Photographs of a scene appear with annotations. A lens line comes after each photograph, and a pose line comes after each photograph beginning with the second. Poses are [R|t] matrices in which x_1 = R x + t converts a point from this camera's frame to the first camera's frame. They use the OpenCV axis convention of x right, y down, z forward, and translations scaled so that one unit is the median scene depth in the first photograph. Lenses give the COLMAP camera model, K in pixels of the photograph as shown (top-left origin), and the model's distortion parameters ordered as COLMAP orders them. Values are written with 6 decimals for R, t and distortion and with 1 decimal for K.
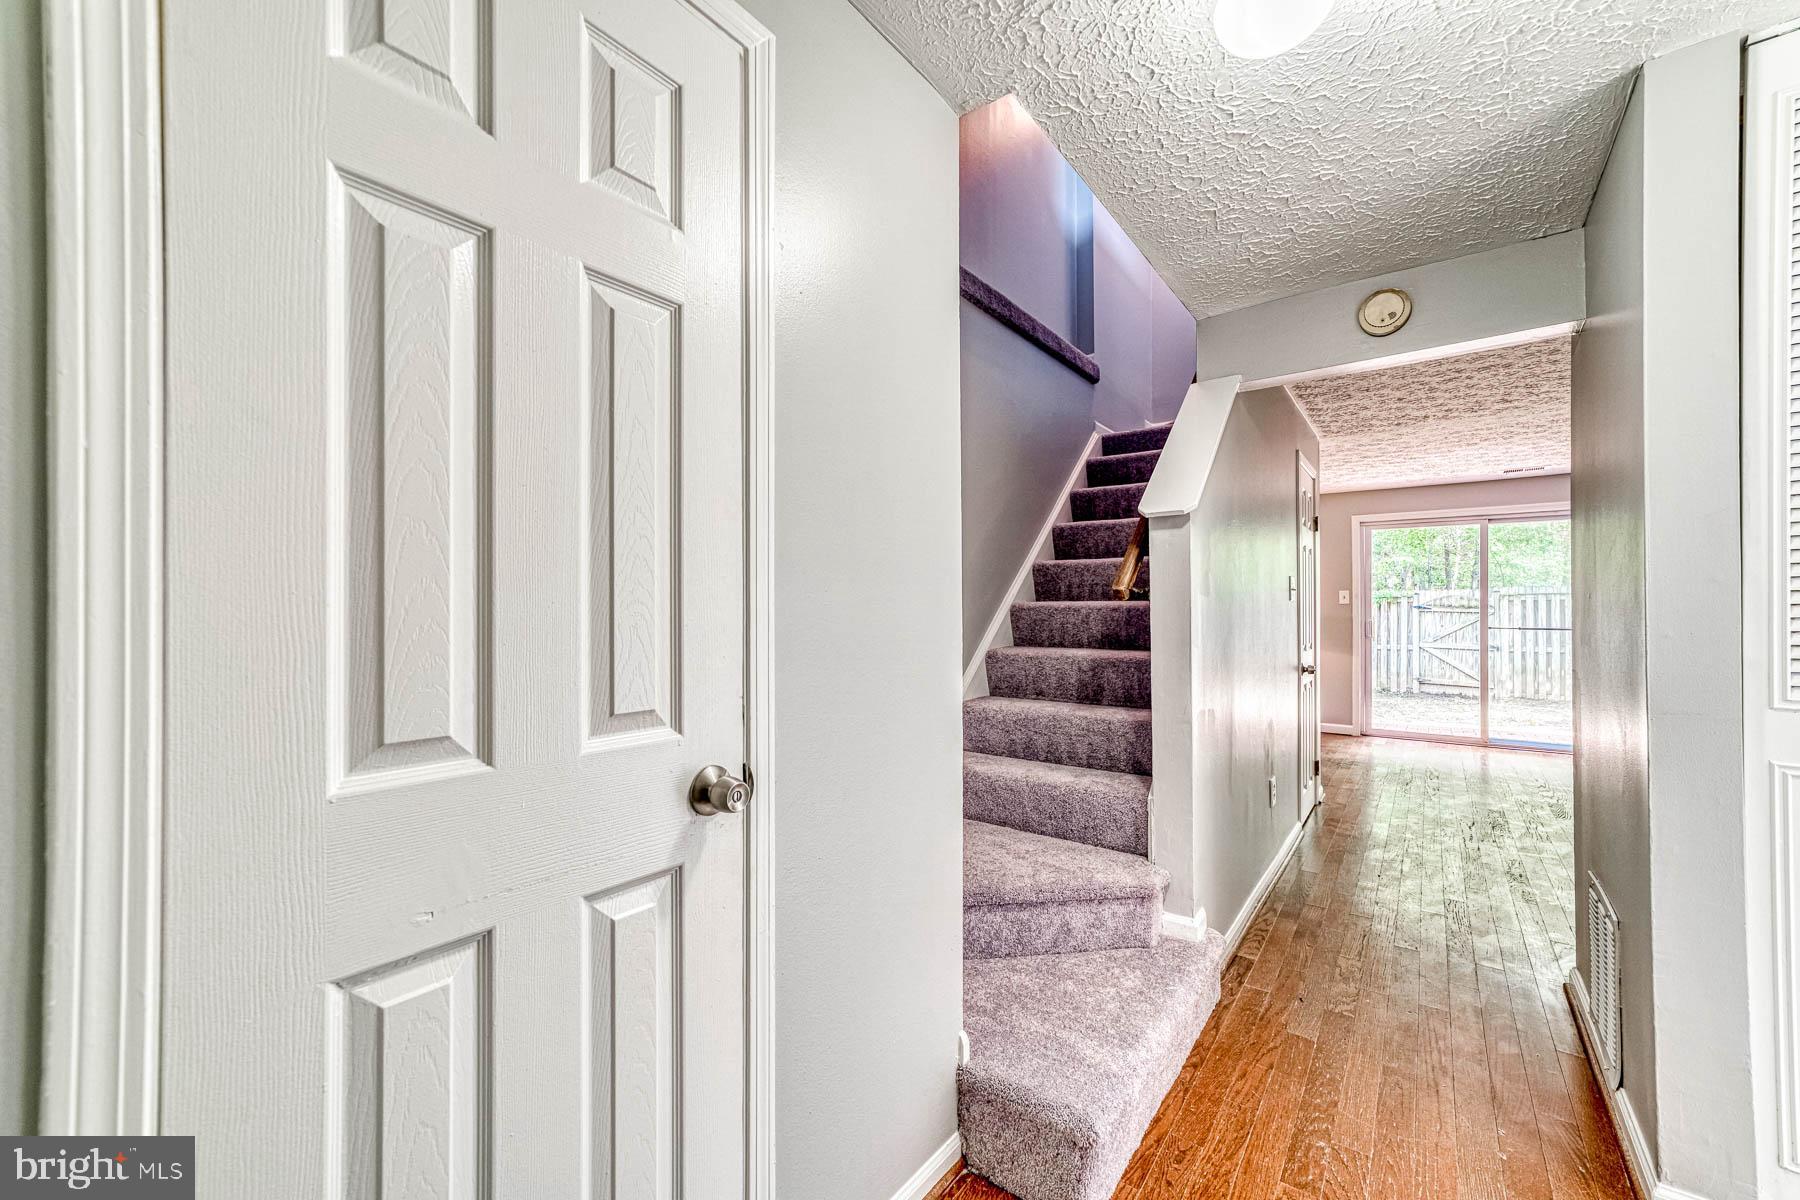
lens RADIAL K [[708.9, 0, 914.2], [0, 708.9, 607.0], [0, 0, 1]] dist [-0.000228, 0.010470]
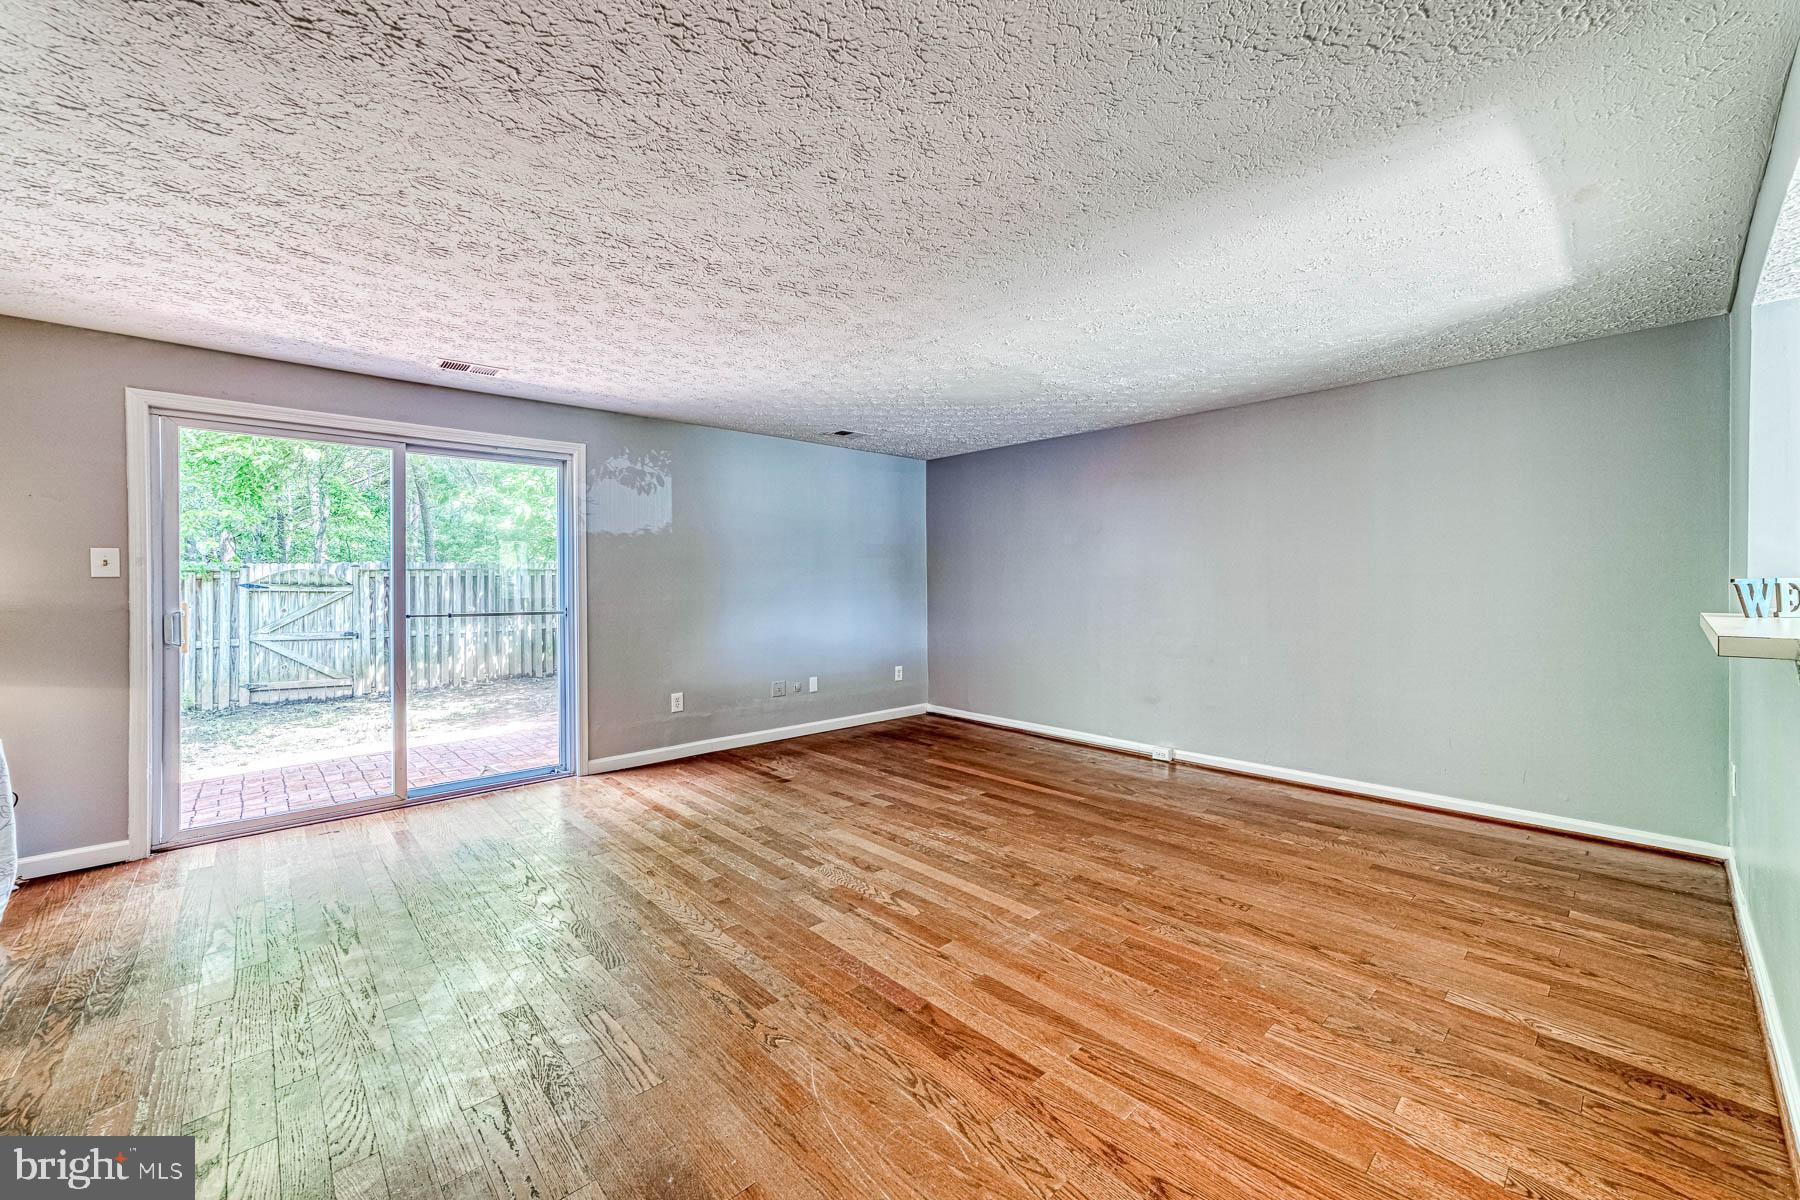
lens RADIAL K [[695.2, 0, 928.5], [0, 695.2, 580.3], [0, 0, 1]] dist [-0.001787, 0.000208]
pose [[0.161502, 0.002709, 0.986869, 0.575612], [0.005577, 0.999978, -0.003657, 0.005193], [-0.986857, 0.006094, 0.161483, 0.930036]]
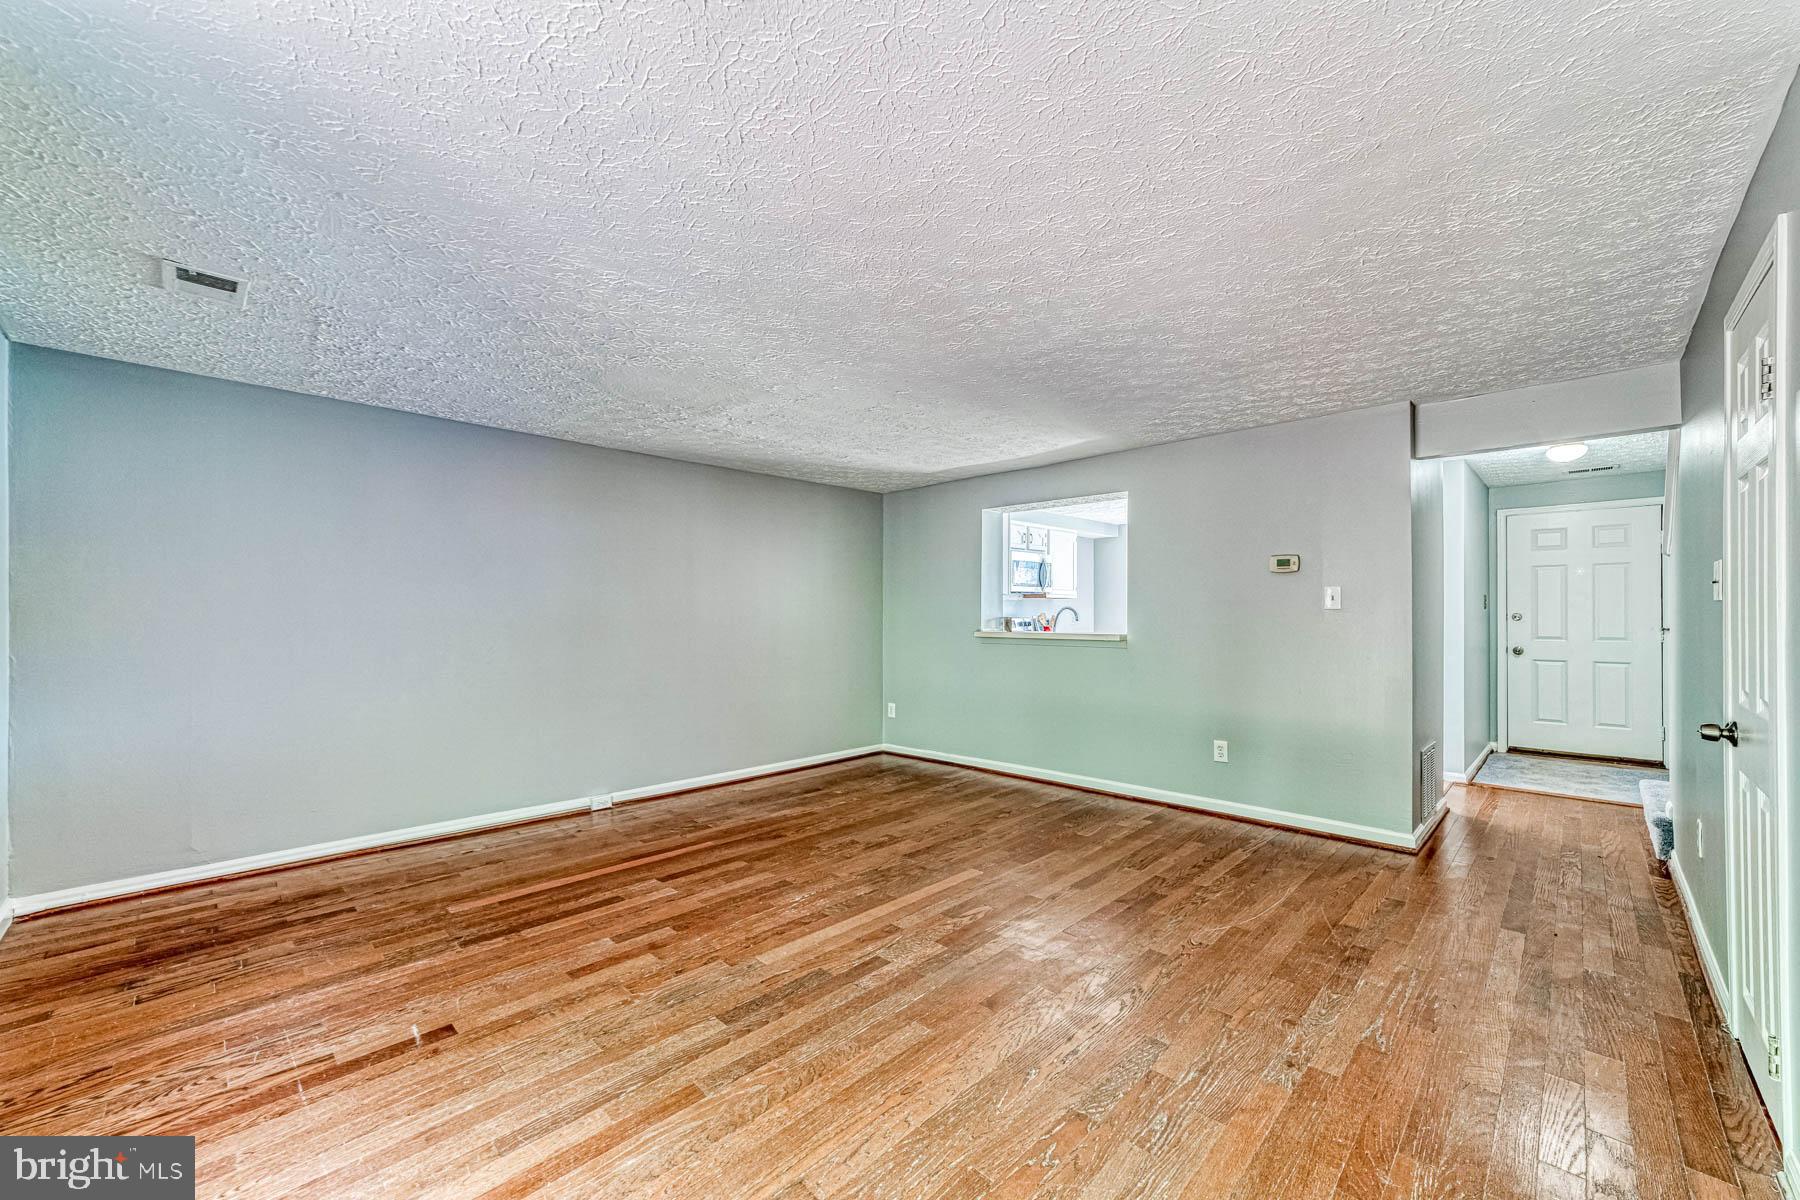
lens RADIAL K [[698.4, 0, 902.7], [0, 698.4, 603.0], [0, 0, 1]] dist [-0.000841, 0.000051]
pose [[-0.990598, 0.004631, 0.136729, 1.397953], [0.001304, 0.999701, -0.024411, 0.011446], [-0.136801, -0.024003, -0.990308, 2.071807]]
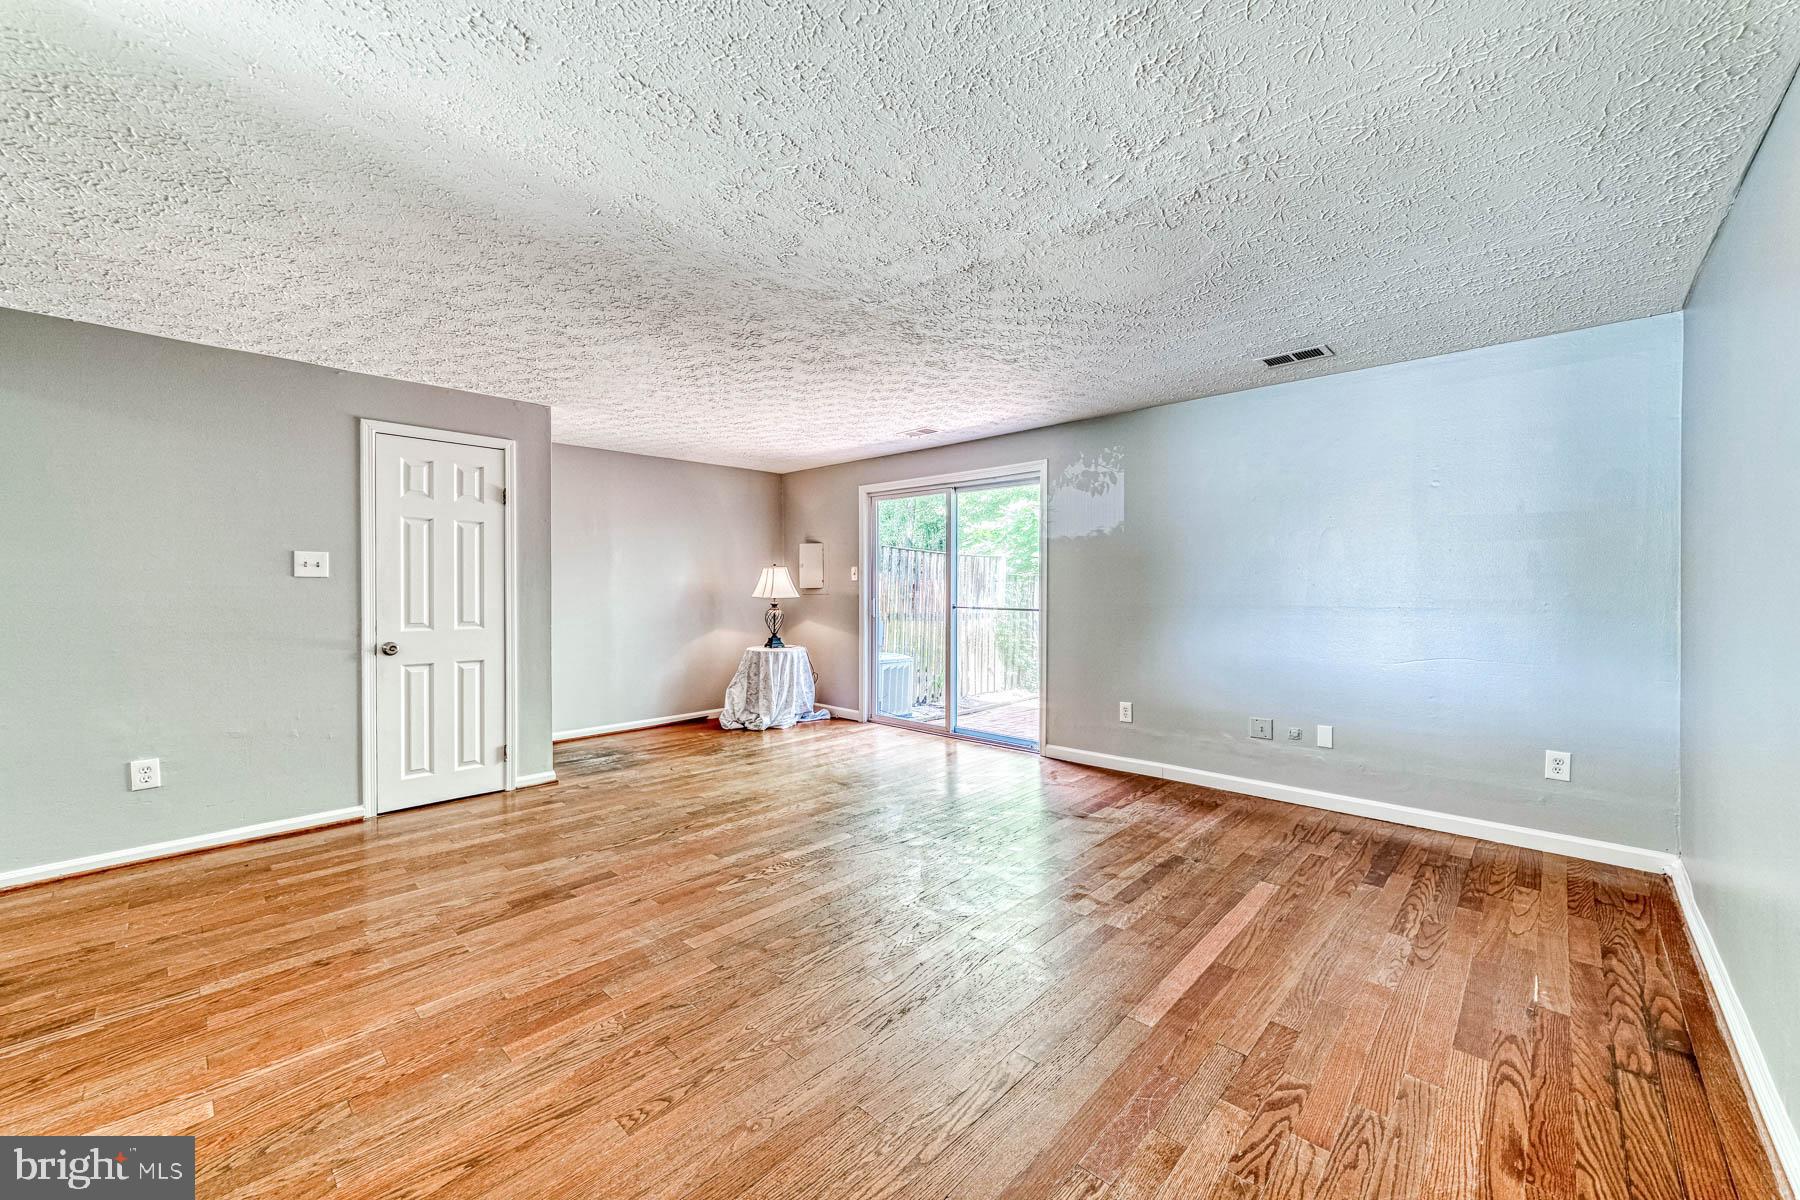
lens RADIAL K [[712.3, 0, 899.0], [0, 712.3, 593.7], [0, 0, 1]] dist [-0.009150, 0.005938]
pose [[0.993053, 0.000158, -0.117664, 1.763402], [0.001018, 0.999950, 0.009940, 0.006361], [0.117659, -0.009990, 0.993004, 0.176027]]
